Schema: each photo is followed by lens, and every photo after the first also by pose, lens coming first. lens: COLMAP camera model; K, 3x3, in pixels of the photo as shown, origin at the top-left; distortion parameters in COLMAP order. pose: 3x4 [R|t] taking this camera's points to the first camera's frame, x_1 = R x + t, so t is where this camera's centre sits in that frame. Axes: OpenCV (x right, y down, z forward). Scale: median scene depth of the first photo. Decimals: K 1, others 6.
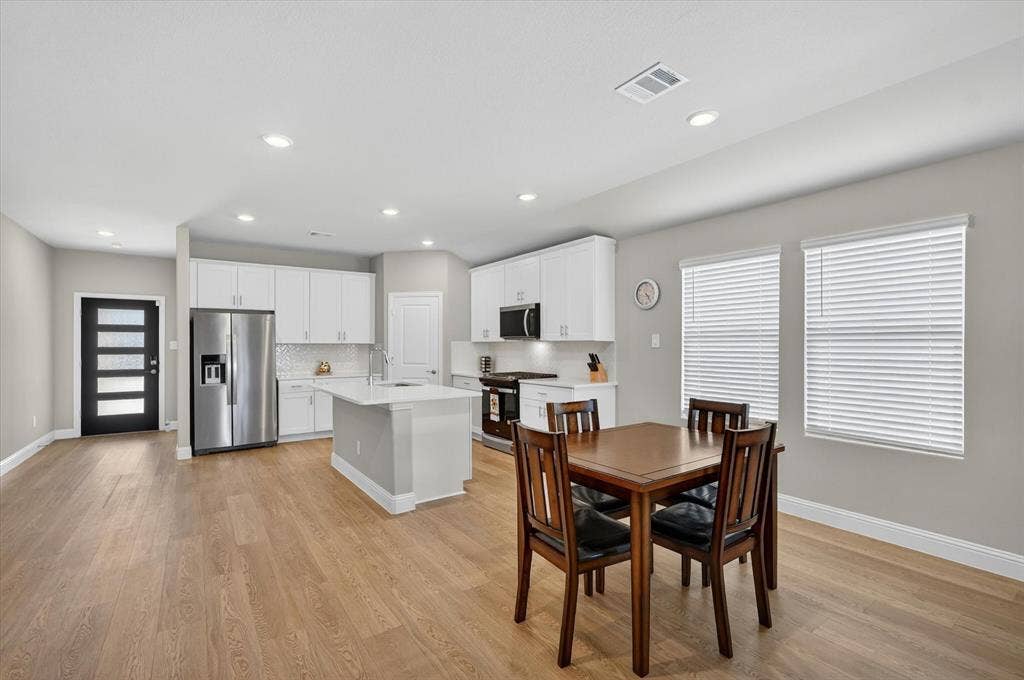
lens RADIAL K [[455.8, 0, 512.5], [0, 455.8, 343.1], [0, 0, 1]] dist [-0.005654, 0.000153]
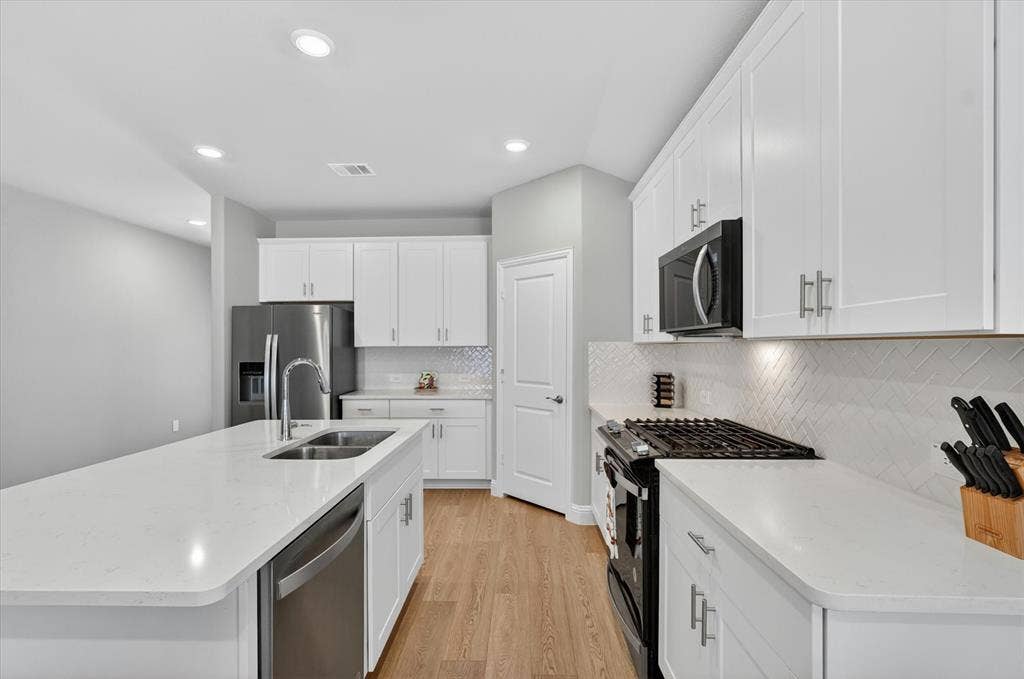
lens RADIAL K [[452.4, 0, 510.0], [0, 452.4, 346.3], [0, 0, 1]] dist [-0.008642, 0.000051]
pose [[0.805190, -0.001062, -0.593015, 0.103343], [0.004396, 0.999982, 0.004178, -0.001850], [0.593000, -0.005971, 0.805180, 0.588100]]
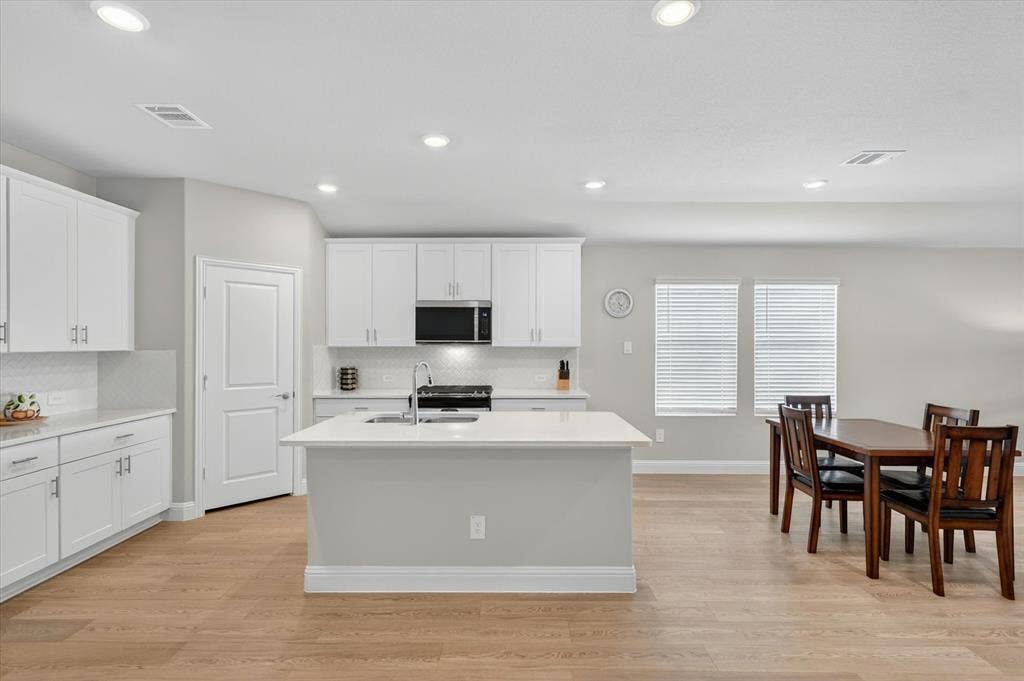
lens RADIAL K [[487.0, 0, 505.8], [0, 487.0, 342.2], [0, 0, 1]] dist [0.000608, 0.000999]
pose [[0.587576, 0.002833, 0.809164, -0.578952], [-0.005131, 0.999987, 0.000226, -0.011945], [-0.809152, -0.004285, 0.587583, 0.407394]]
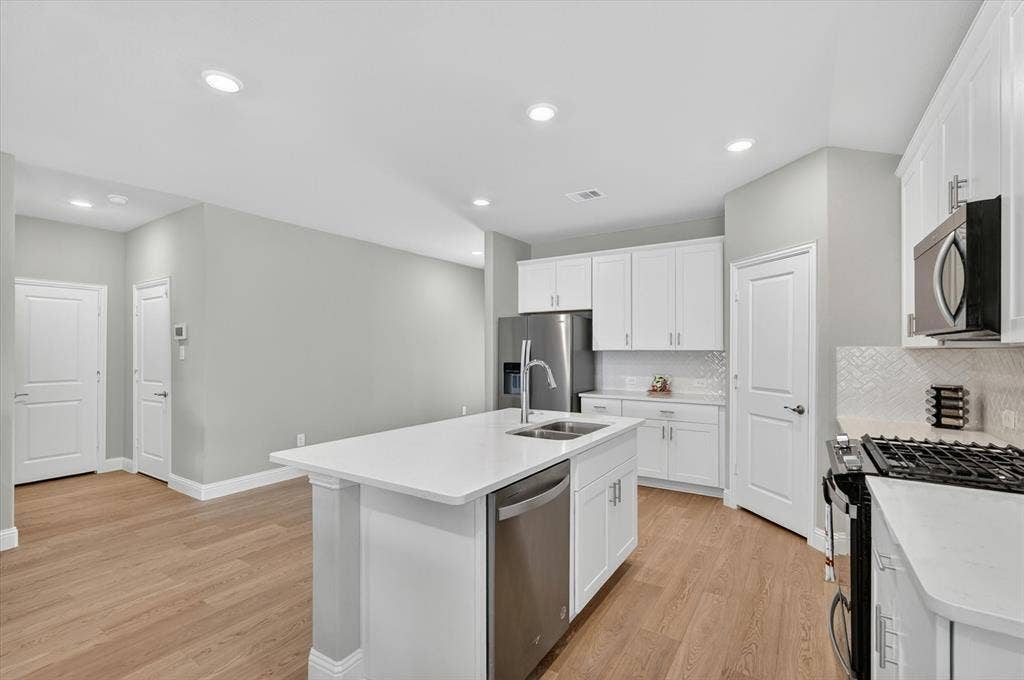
lens RADIAL K [[457.9, 0, 510.5], [0, 457.9, 348.5], [0, 0, 1]] dist [-0.004306, 0.000195]
pose [[0.376071, -0.001014, -0.926590, 0.174911], [0.002388, 0.999997, -0.000125, -0.002977], [0.926588, -0.002166, 0.376072, 0.581417]]
